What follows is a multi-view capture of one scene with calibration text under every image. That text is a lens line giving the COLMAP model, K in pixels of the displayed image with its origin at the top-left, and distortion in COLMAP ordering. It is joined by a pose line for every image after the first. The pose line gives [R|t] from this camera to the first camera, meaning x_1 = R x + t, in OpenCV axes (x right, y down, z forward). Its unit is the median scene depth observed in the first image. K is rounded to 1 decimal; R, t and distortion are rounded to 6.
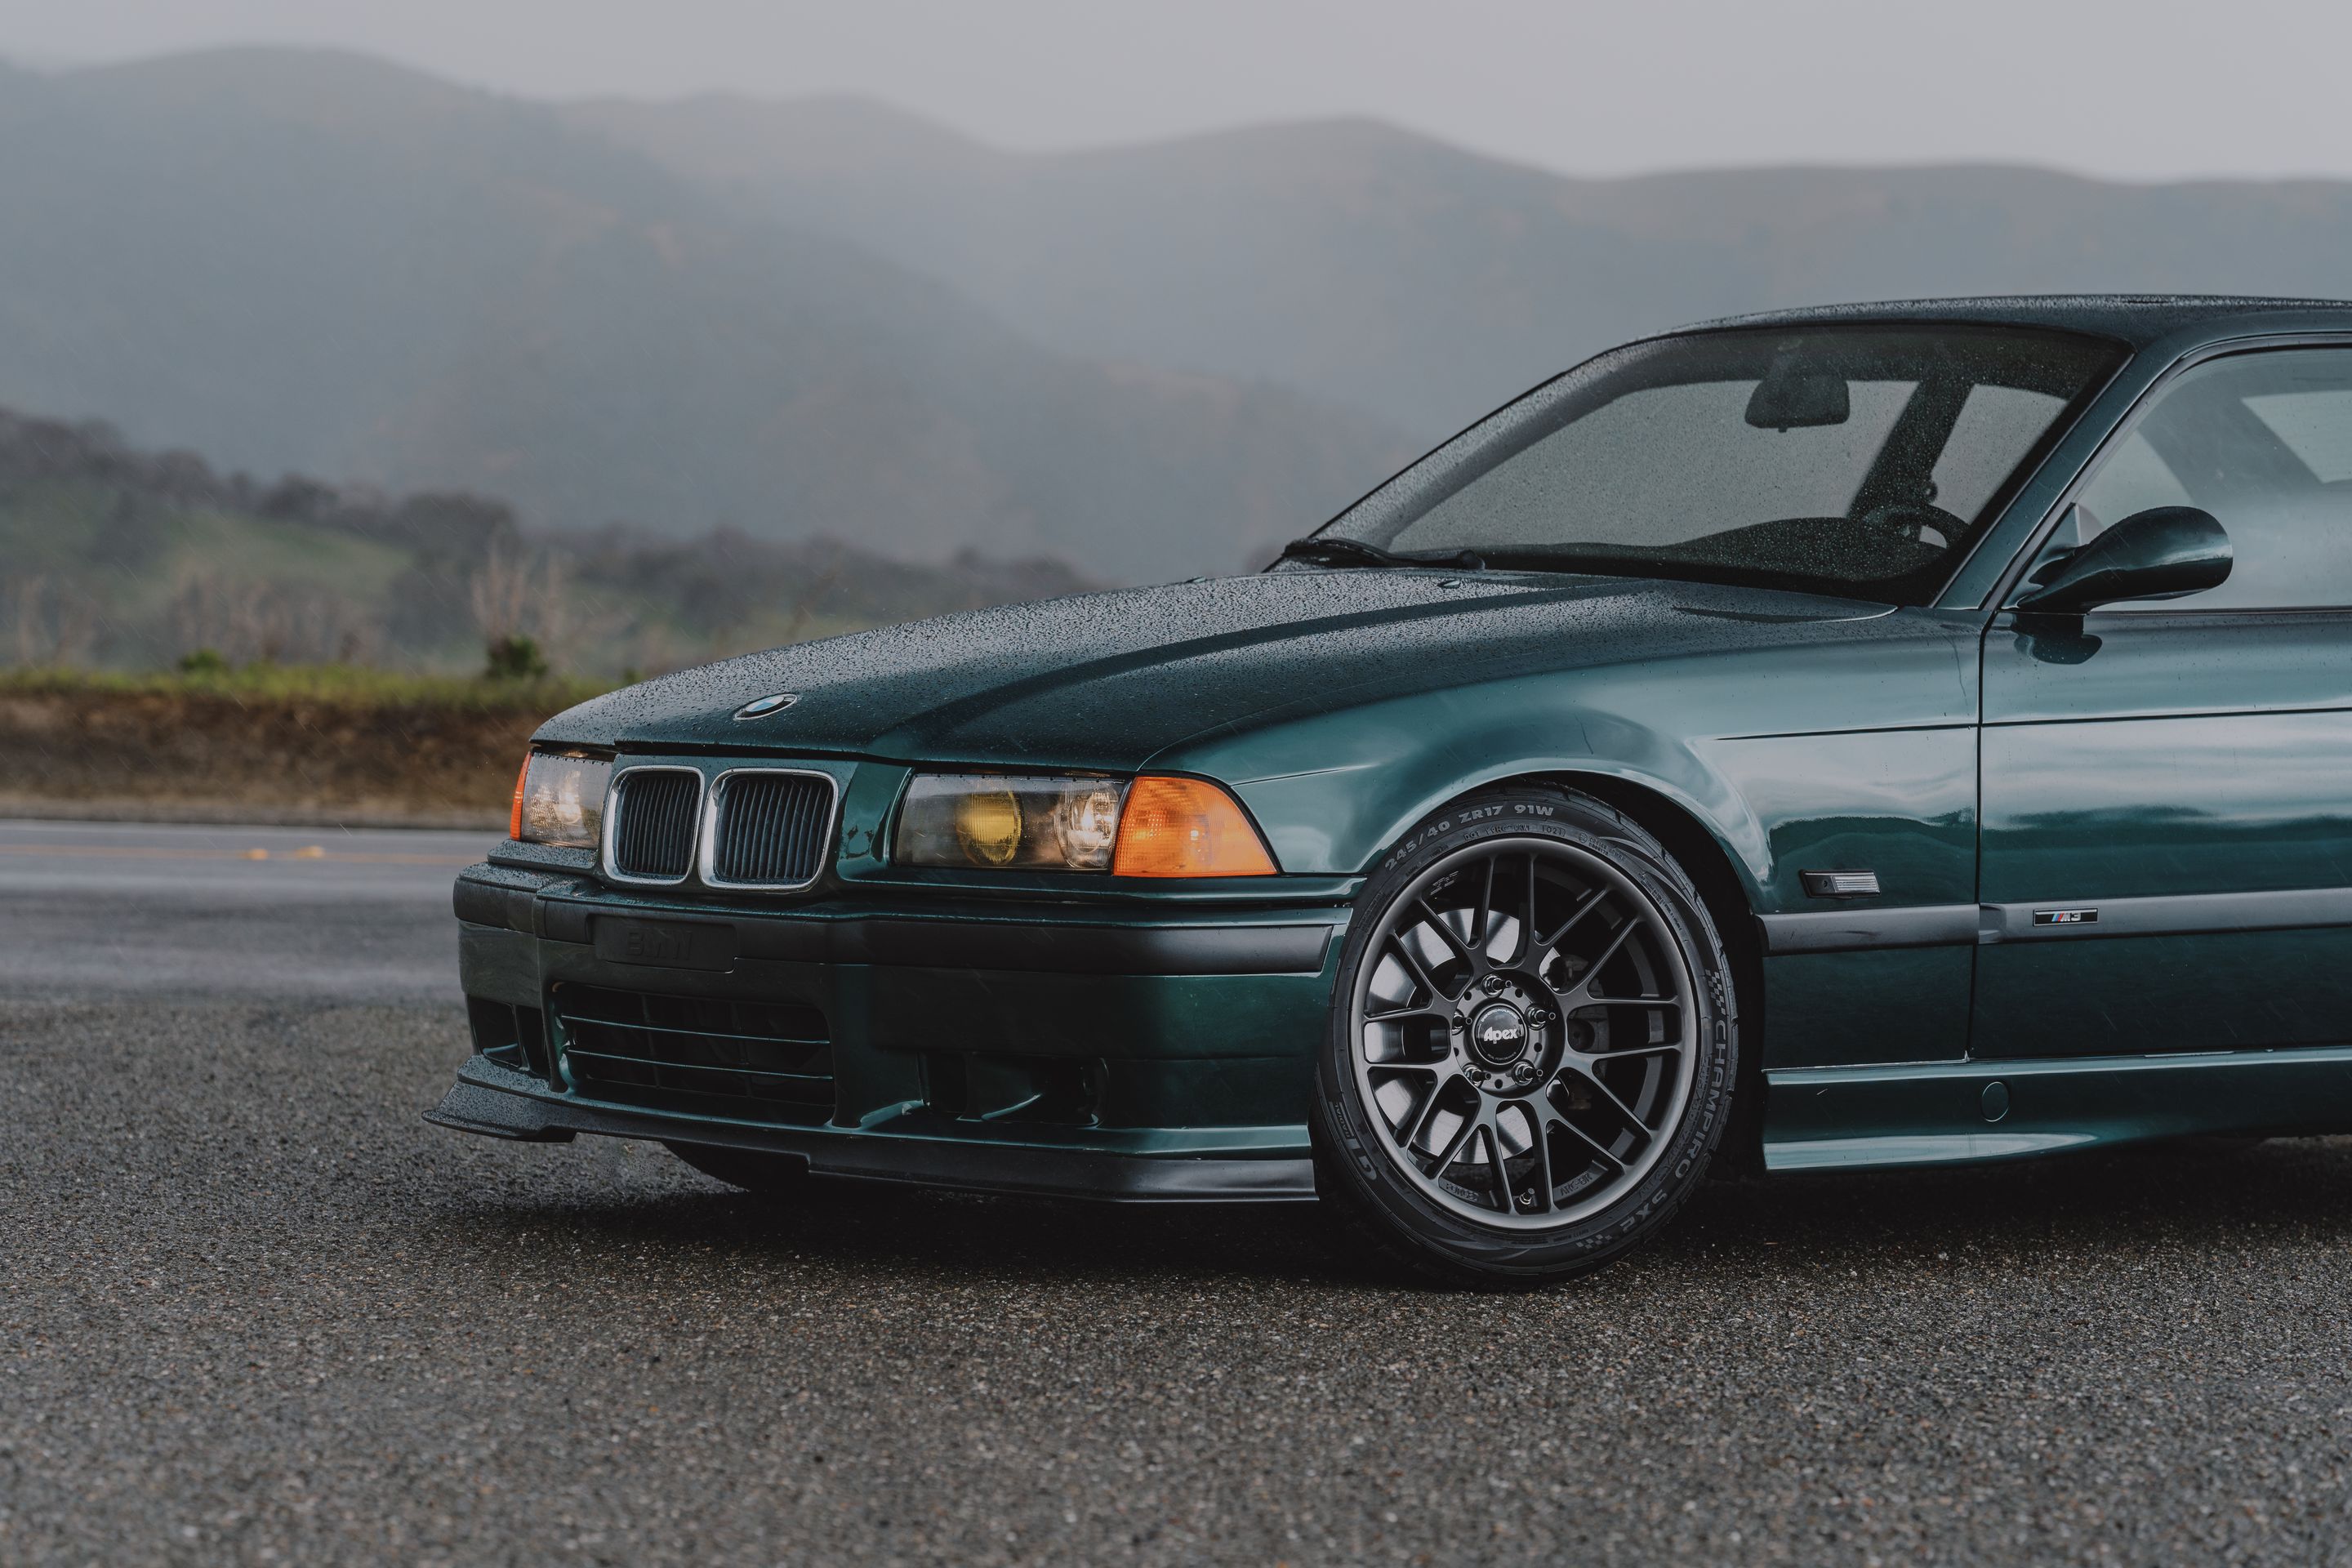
lens RADIAL K [[6702.2, 0, 1184.2], [0, 6702.2, 784.2], [0, 0, 1]] dist [0.051604, 0.000000]
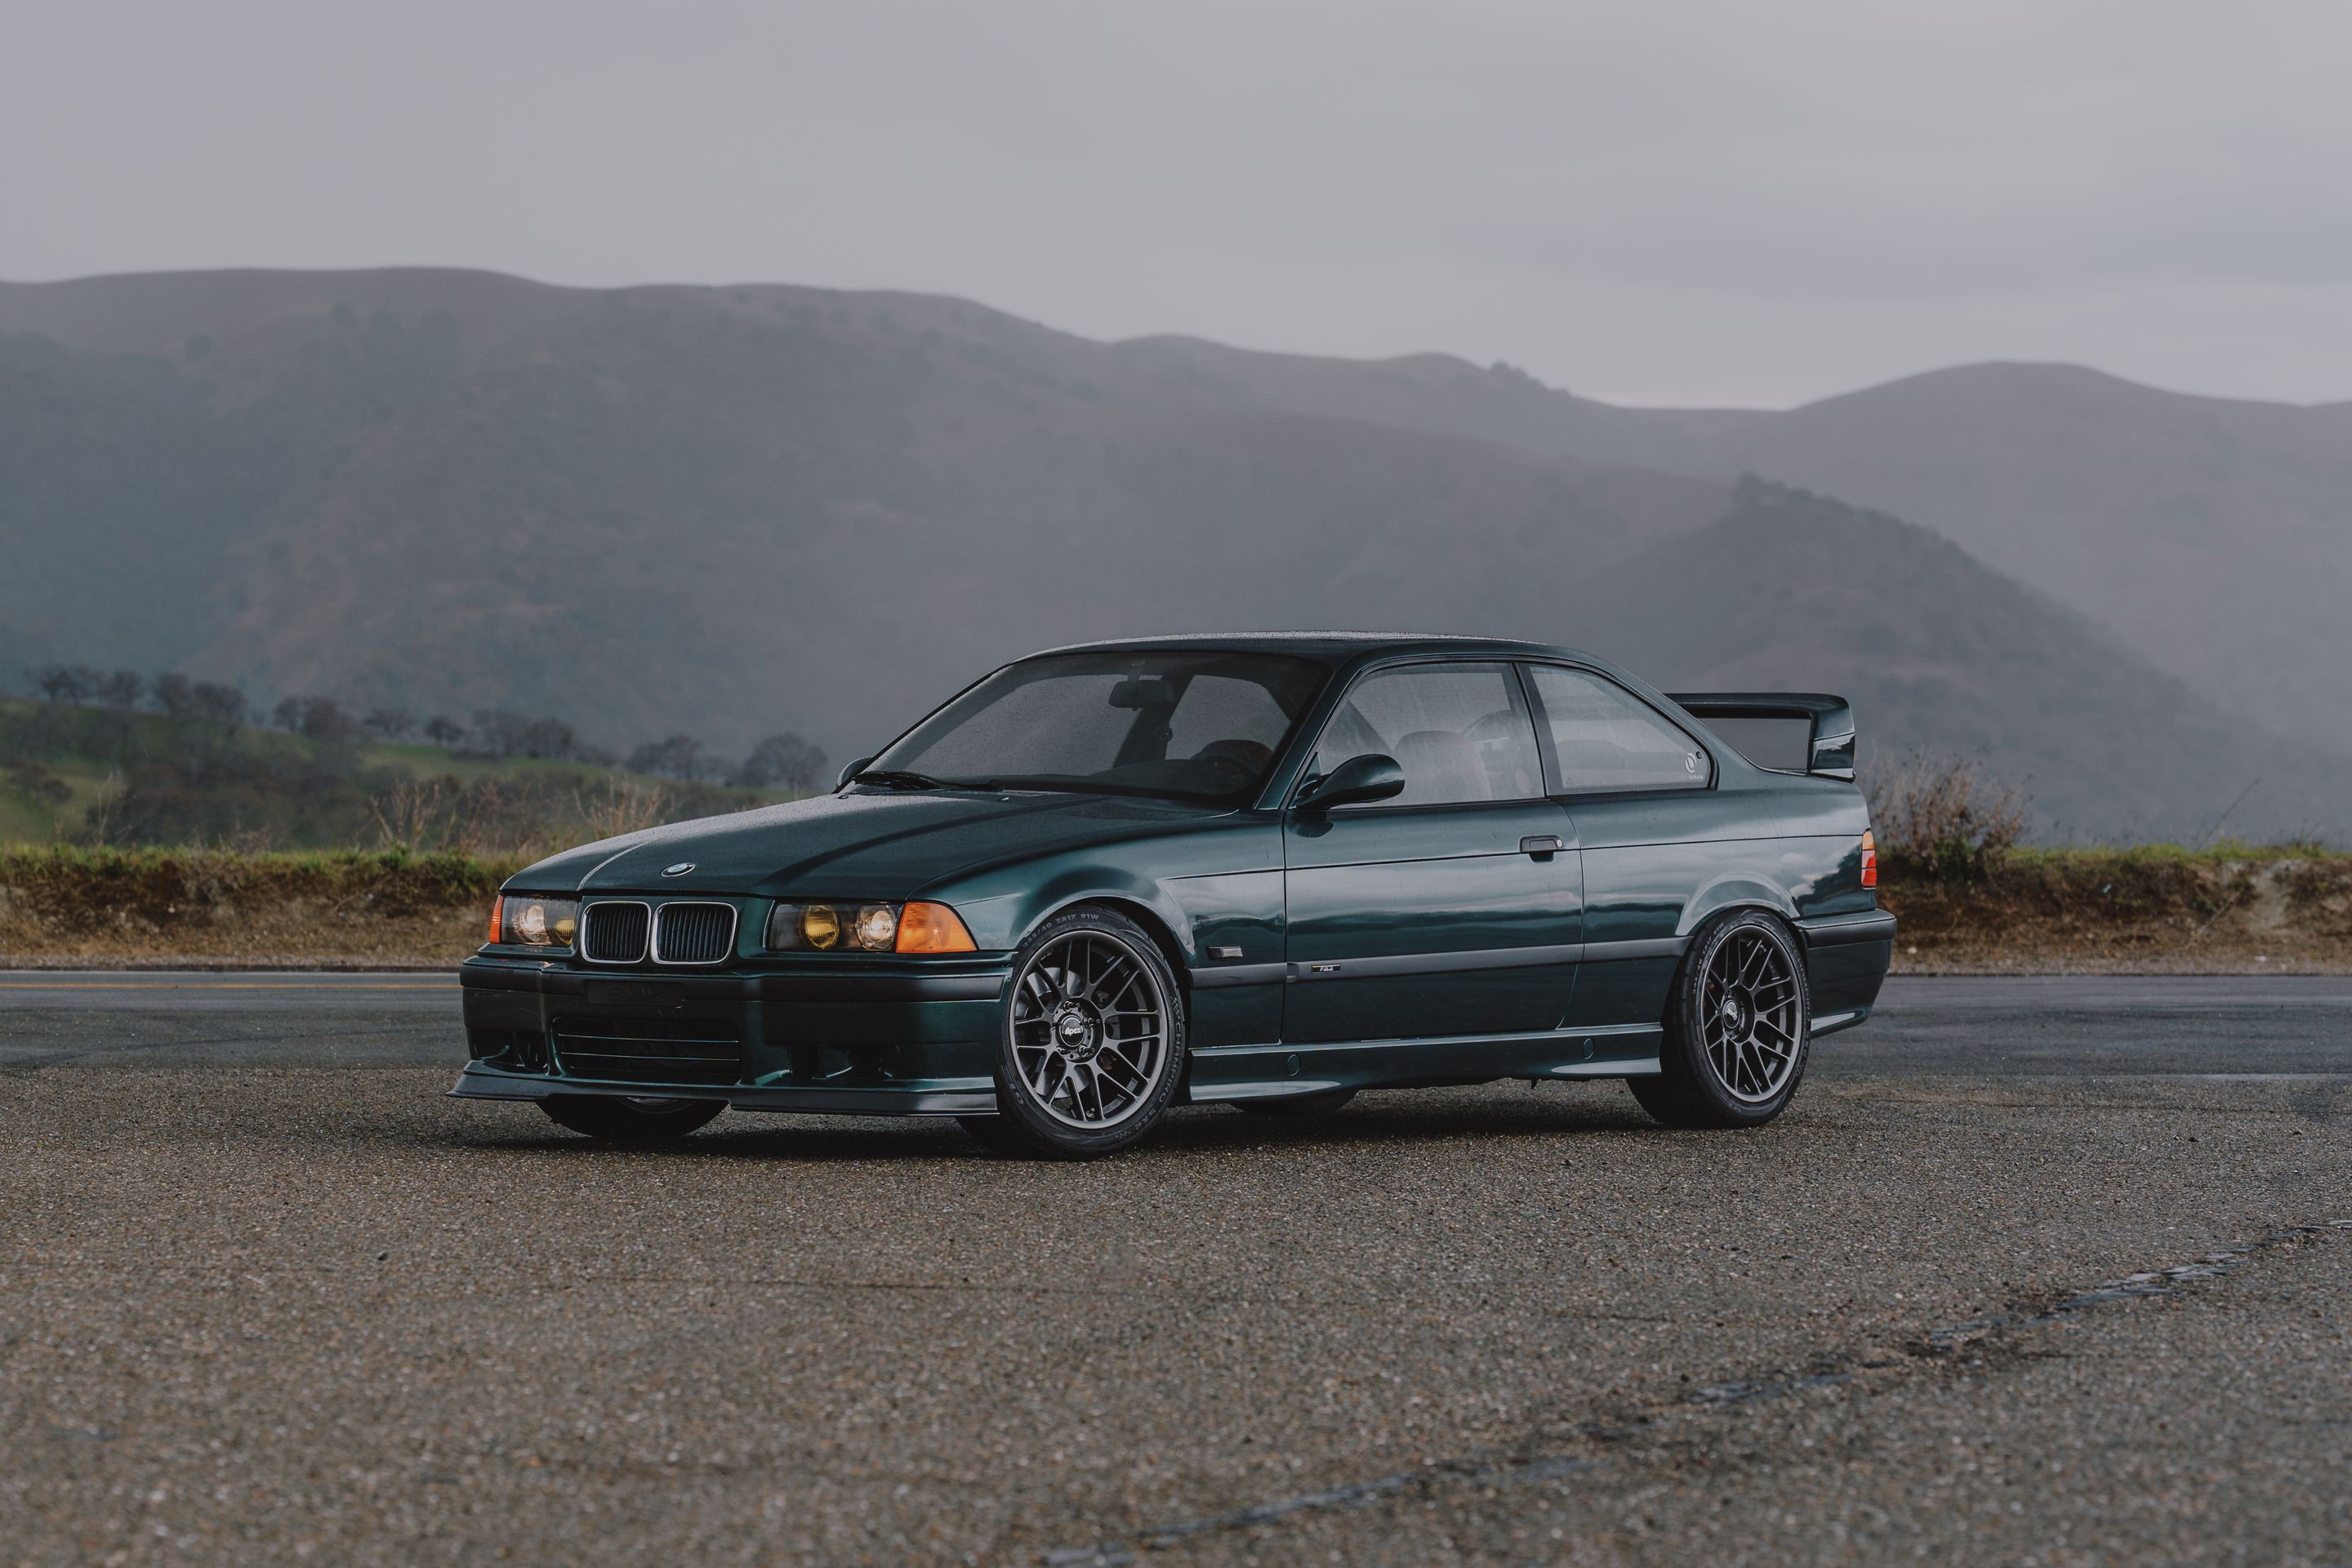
lens RADIAL K [[6735.5, 0, 1183.5], [0, 6735.5, 790.4], [0, 0, 1]] dist [-0.061329, 0.000000]
pose [[0.975735, -0.011930, 0.218629, -0.349188], [0.015897, 0.999739, -0.016397, -0.000280], [-0.218377, 0.019475, 0.975670, -0.927499]]
